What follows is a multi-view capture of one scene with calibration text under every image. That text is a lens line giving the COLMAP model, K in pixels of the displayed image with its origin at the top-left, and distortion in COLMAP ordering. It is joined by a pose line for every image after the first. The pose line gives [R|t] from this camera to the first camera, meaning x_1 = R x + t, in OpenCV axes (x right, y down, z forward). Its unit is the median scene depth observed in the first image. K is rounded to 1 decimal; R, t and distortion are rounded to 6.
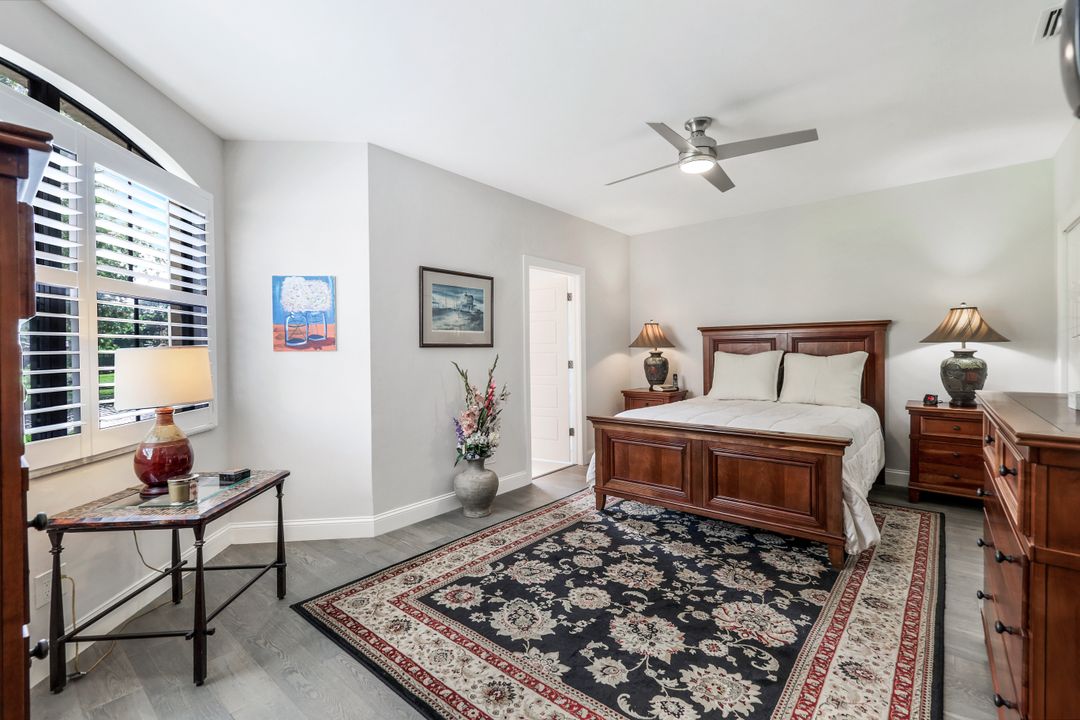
lens RADIAL K [[470.8, 0, 539.7], [0, 470.8, 361.1], [0, 0, 1]] dist [0.000334, 0.001565]
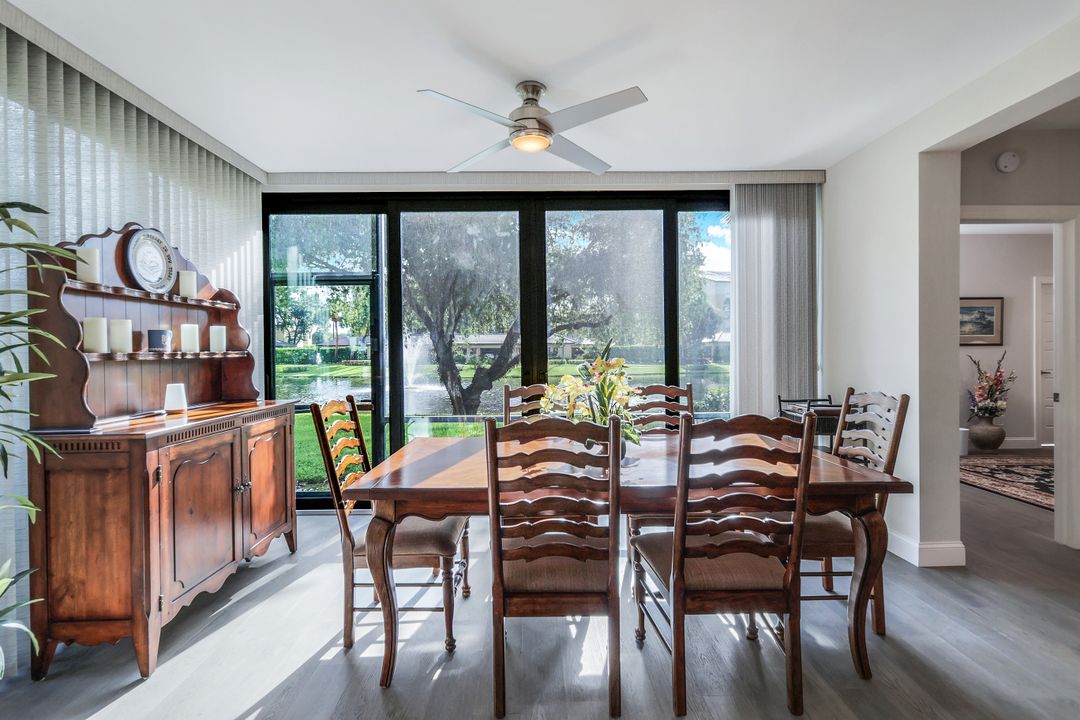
lens RADIAL K [[507.8, 0, 540.5], [0, 507.8, 353.2], [0, 0, 1]] dist [0.000984, -0.000455]
pose [[0.653564, 0.007785, -0.756831, 0.166255], [-0.006788, 0.999967, 0.004424, -0.002246], [0.756841, 0.002246, 0.653595, -1.179009]]
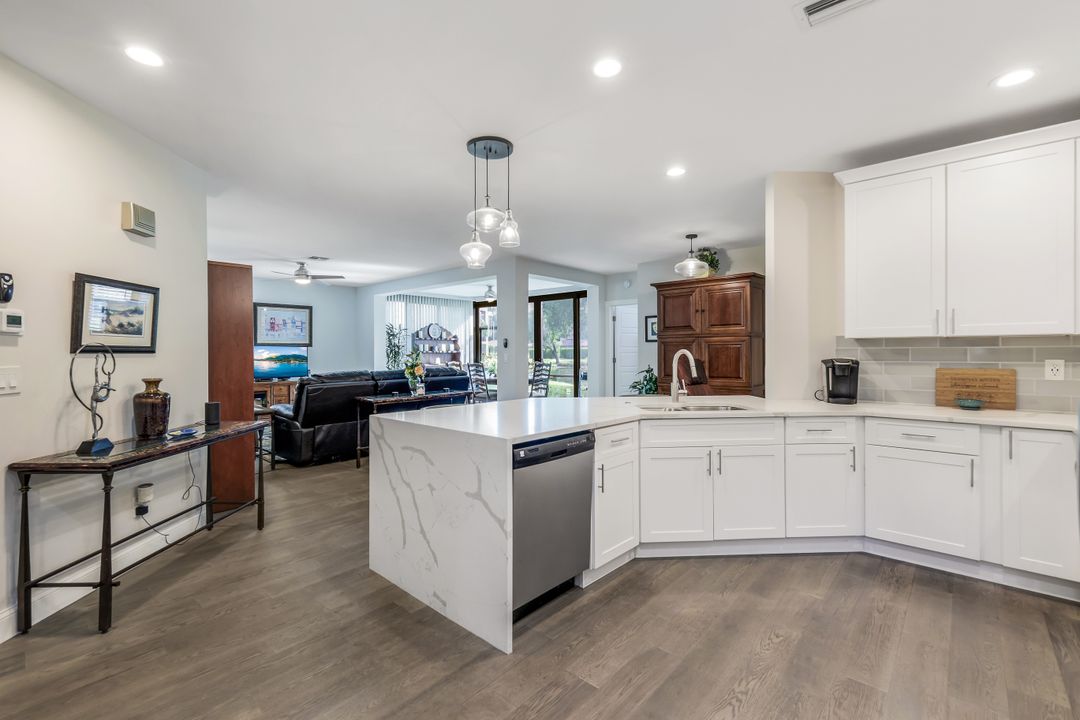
lens RADIAL K [[470.8, 0, 542.4], [0, 470.8, 353.2], [0, 0, 1]] dist [0.000334, 0.001565]
pose [[-0.033811, 0.013776, -0.999333, 2.148882], [-0.007470, 0.999874, 0.014036, -0.028608], [0.999400, 0.007940, -0.033704, -0.381328]]
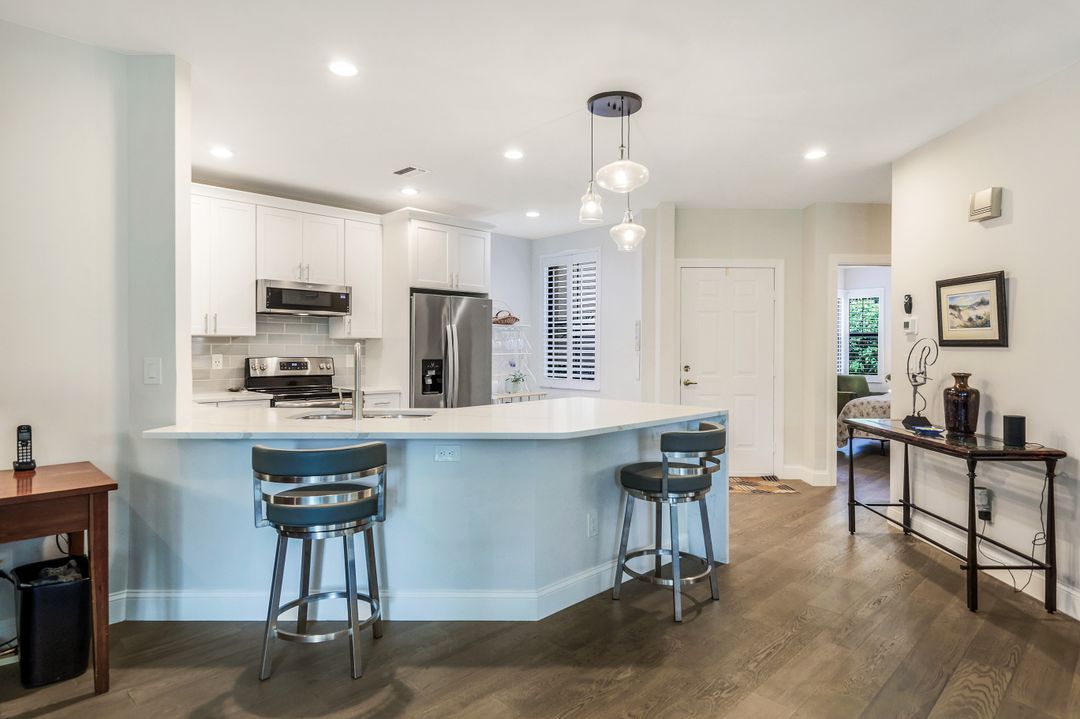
lens RADIAL K [[602.1, 0, 540.1], [0, 602.1, 350.6], [0, 0, 1]] dist [-0.001040, 0.000742]
pose [[0.091764, 0.007262, 0.995754, 0.492284], [0.010663, 0.999909, -0.008275, -0.007622], [-0.995724, 0.011377, 0.091679, -0.468137]]
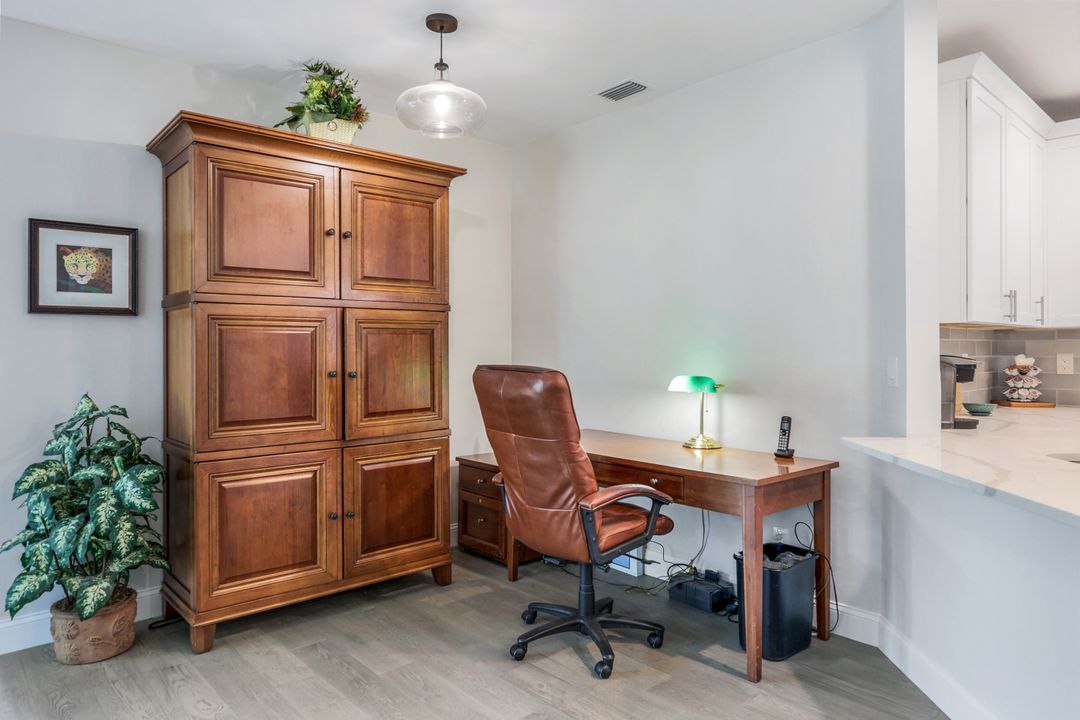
lens RADIAL K [[682.6, 0, 545.4], [0, 682.6, 342.7], [0, 0, 1]] dist [-0.001172, 0.000449]
pose [[0.991407, 0.005227, -0.130713, 0.913895], [-0.007819, 0.999783, -0.019322, -0.007744], [0.130583, 0.020178, 0.991232, -0.693981]]
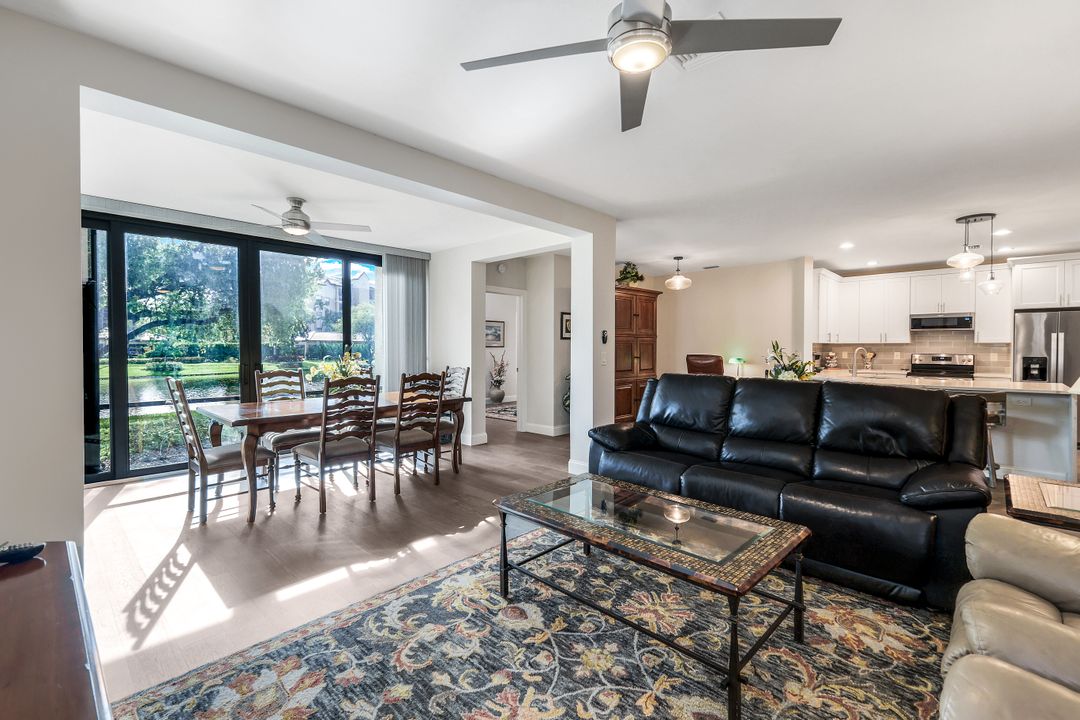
lens RADIAL K [[470.8, 0, 537.6], [0, 470.8, 358.0], [0, 0, 1]] dist [0.000334, 0.001565]
pose [[0.998019, 0.010984, -0.061948, 0.282168], [-0.010291, 0.999881, 0.011510, 0.001226], [0.062067, -0.010850, 0.998013, -1.819086]]
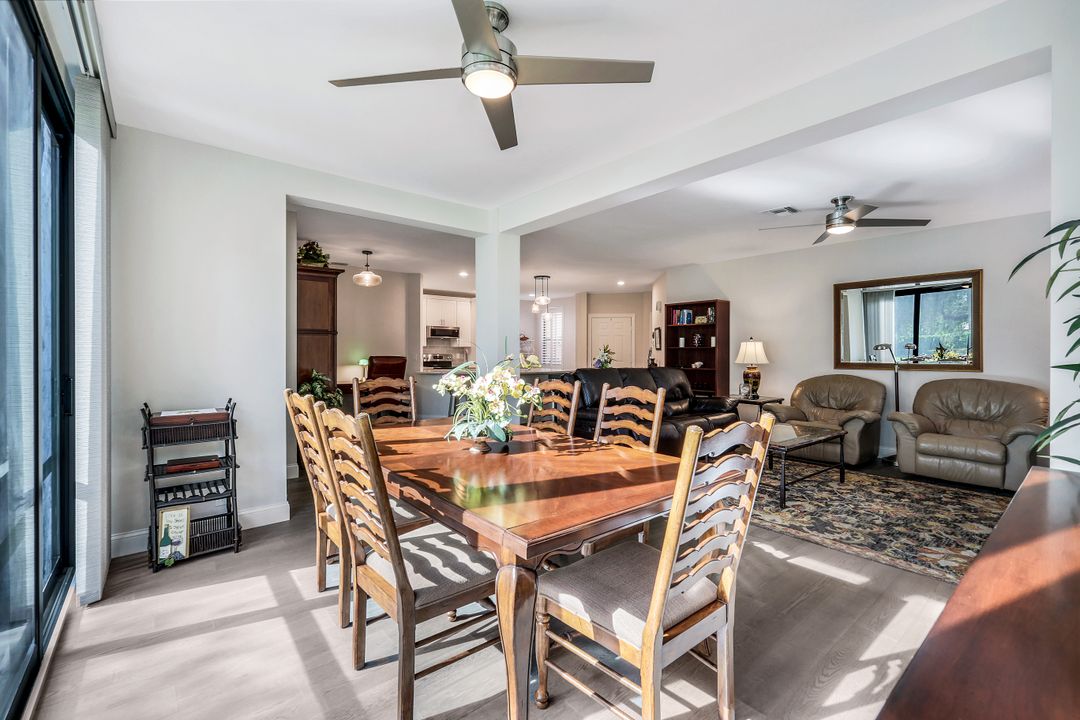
lens RADIAL K [[470.8, 0, 544.3], [0, 470.8, 351.8], [0, 0, 1]] dist [0.000334, 0.001565]
pose [[0.174572, 0.008137, 0.984611, -0.832814], [0.009817, 0.999902, -0.010004, 0.010521], [-0.984596, 0.011412, 0.174475, -0.892498]]
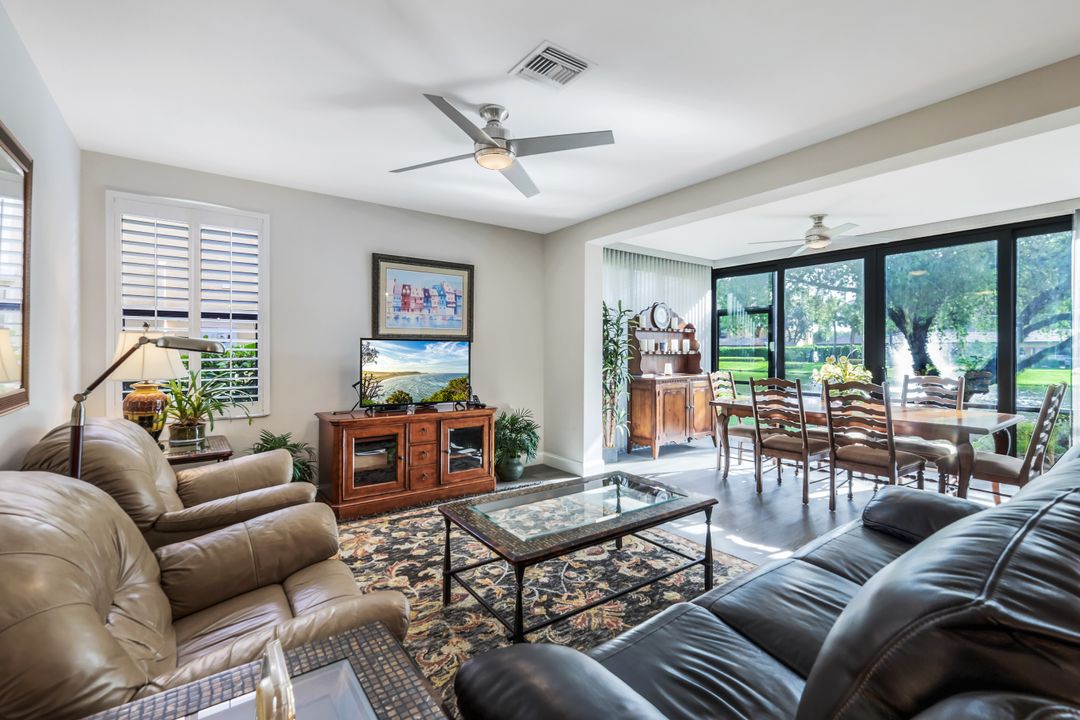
lens RADIAL K [[470.8, 0, 538.0], [0, 470.8, 356.5], [0, 0, 1]] dist [0.000334, 0.001565]
pose [[-0.242608, 0.021600, -0.969884, 0.991840], [-0.011706, 0.999614, 0.025190, -0.014257], [0.970054, 0.017465, -0.242261, -1.146881]]
